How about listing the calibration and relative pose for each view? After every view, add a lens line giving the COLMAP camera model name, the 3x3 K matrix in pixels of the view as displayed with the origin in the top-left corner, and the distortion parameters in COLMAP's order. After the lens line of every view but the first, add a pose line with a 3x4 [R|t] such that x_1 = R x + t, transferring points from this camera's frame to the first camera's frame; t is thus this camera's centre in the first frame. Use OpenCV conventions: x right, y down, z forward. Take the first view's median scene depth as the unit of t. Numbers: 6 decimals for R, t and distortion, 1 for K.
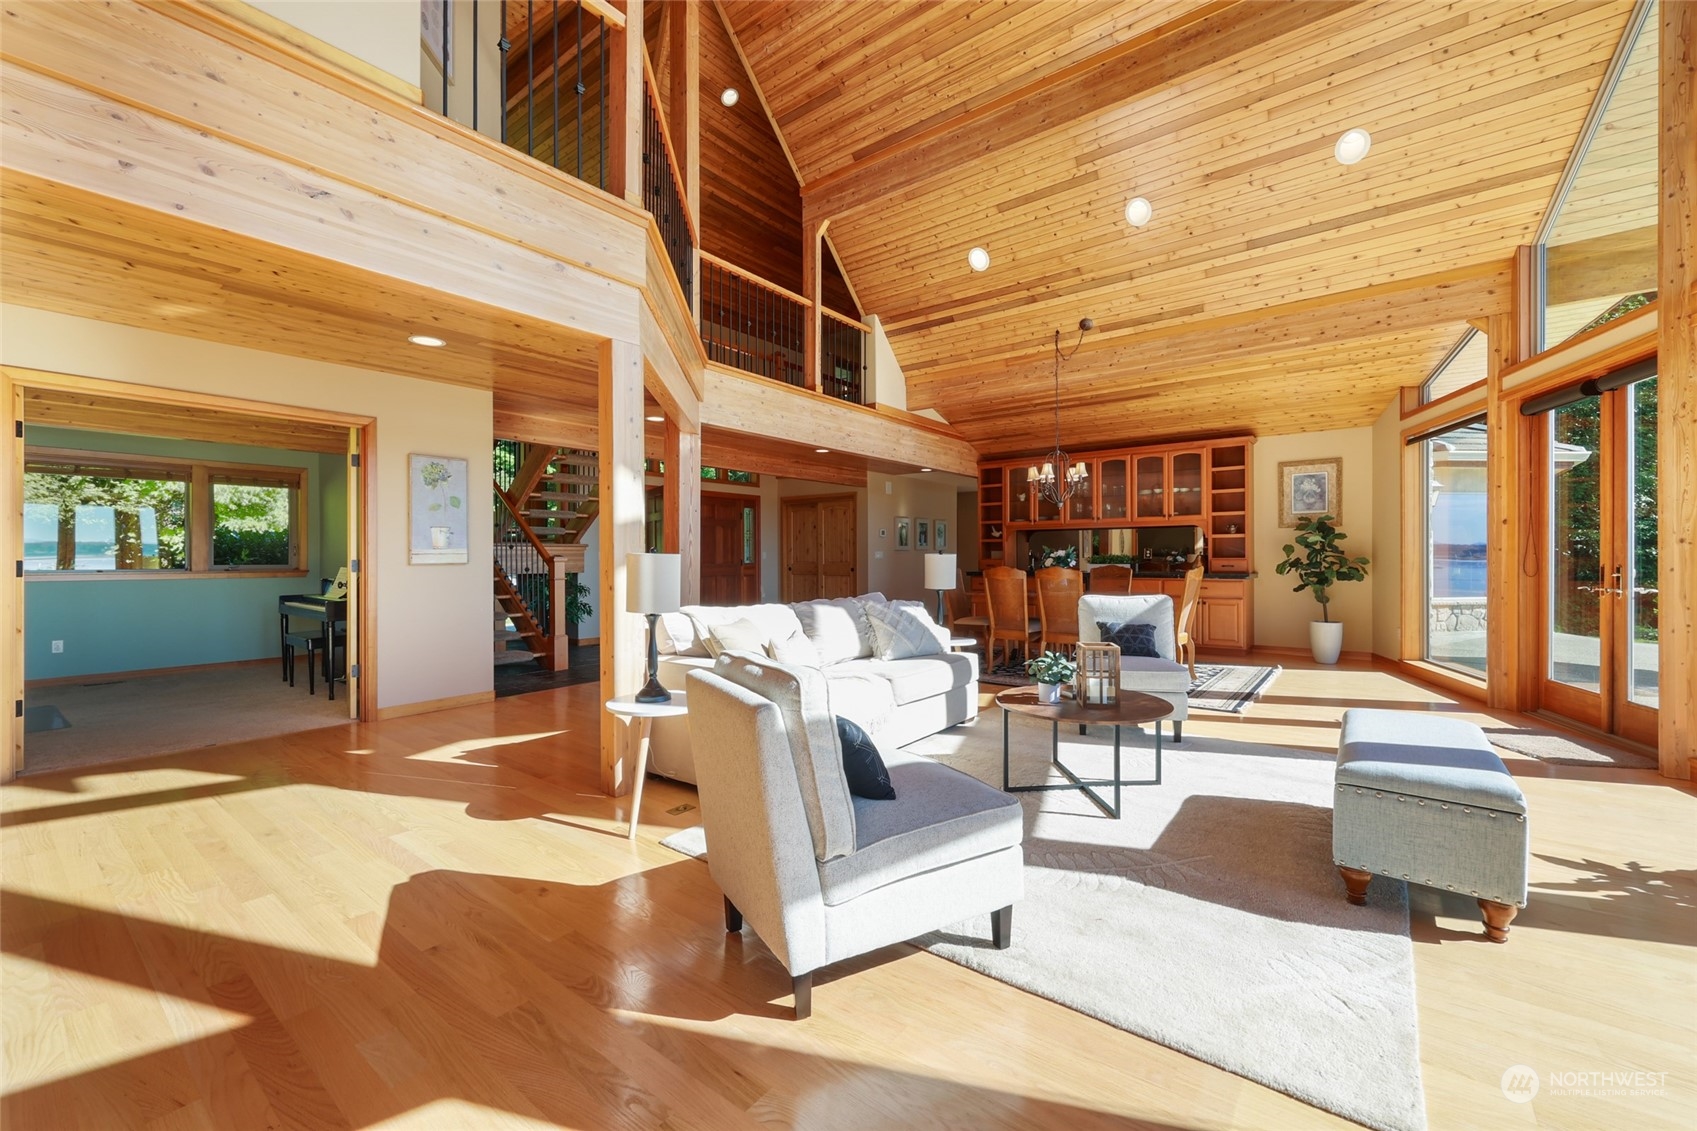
lens RADIAL K [[695.1, 0, 859.3], [0, 695.1, 560.1], [0, 0, 1]] dist [0.001643, 0.000437]
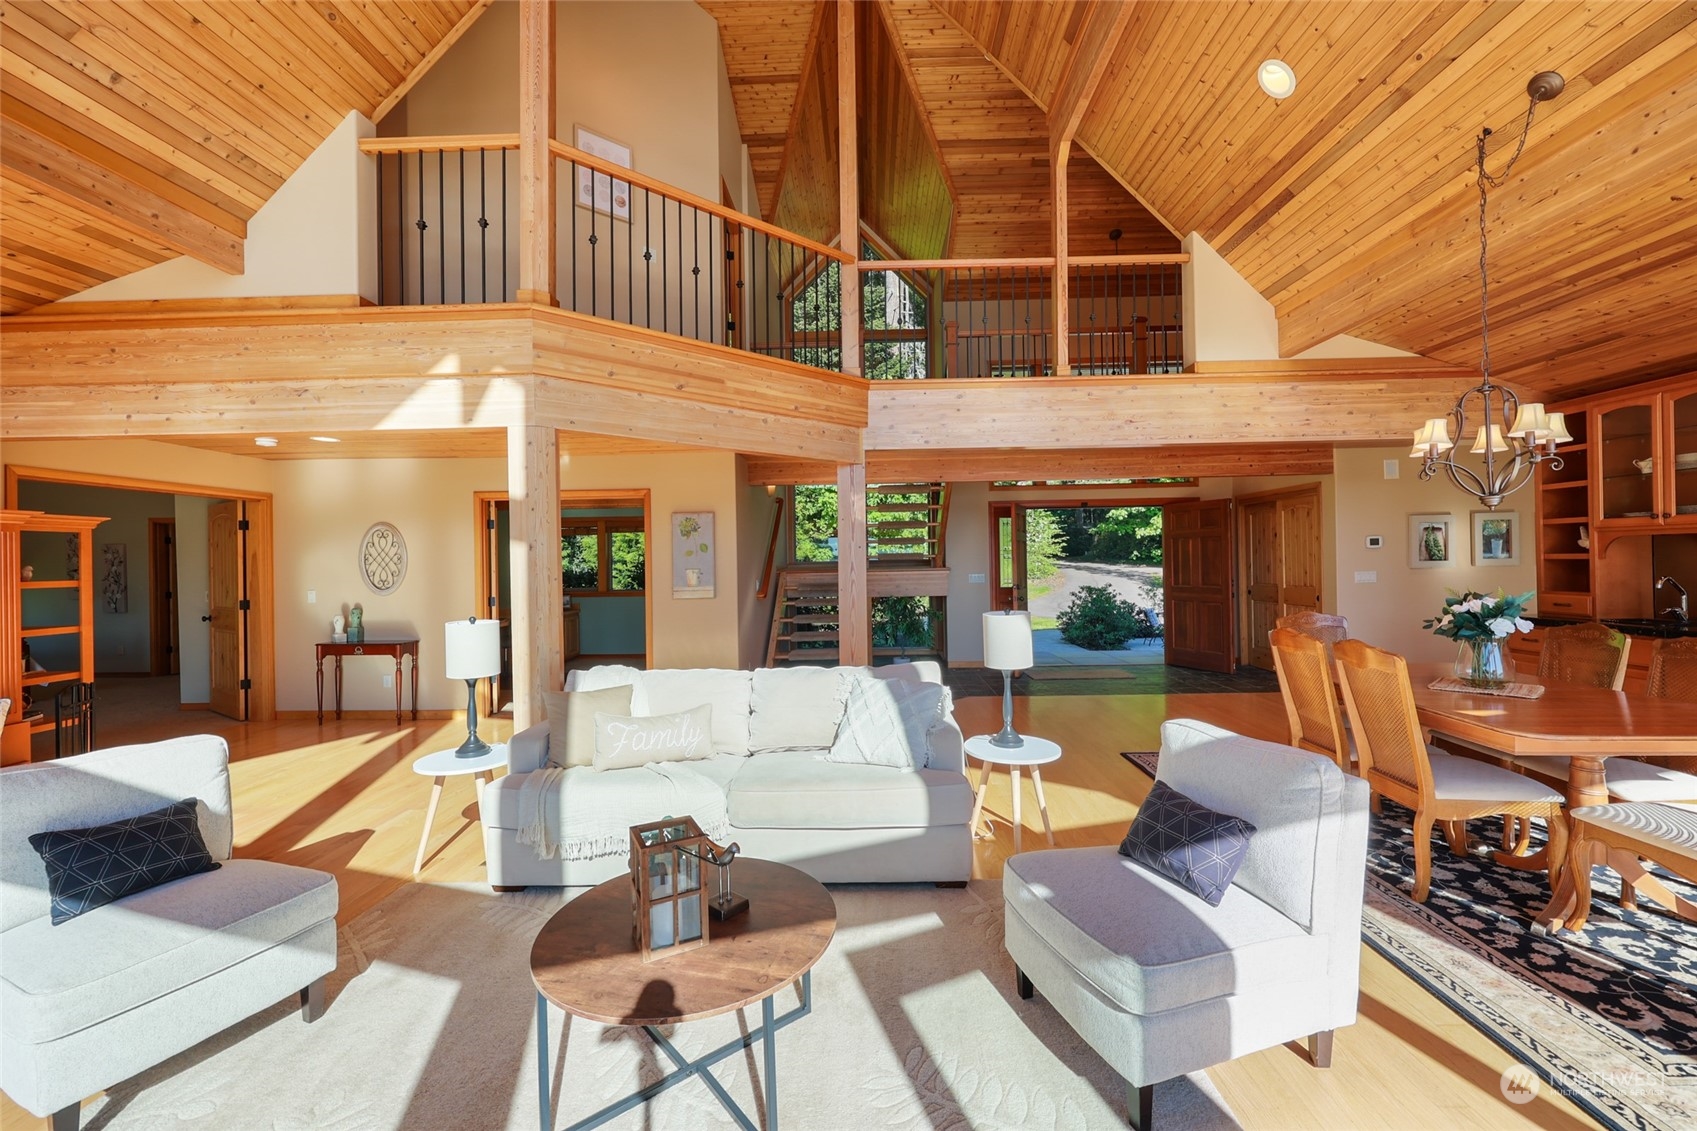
lens RADIAL K [[695.1, 0, 852.3], [0, 695.1, 555.0], [0, 0, 1]] dist [0.001643, 0.000437]
pose [[0.577205, -0.010381, -0.816533, 0.398041], [0.012592, 0.999913, -0.003811, -0.044765], [0.816502, -0.008082, 0.577286, 0.360606]]
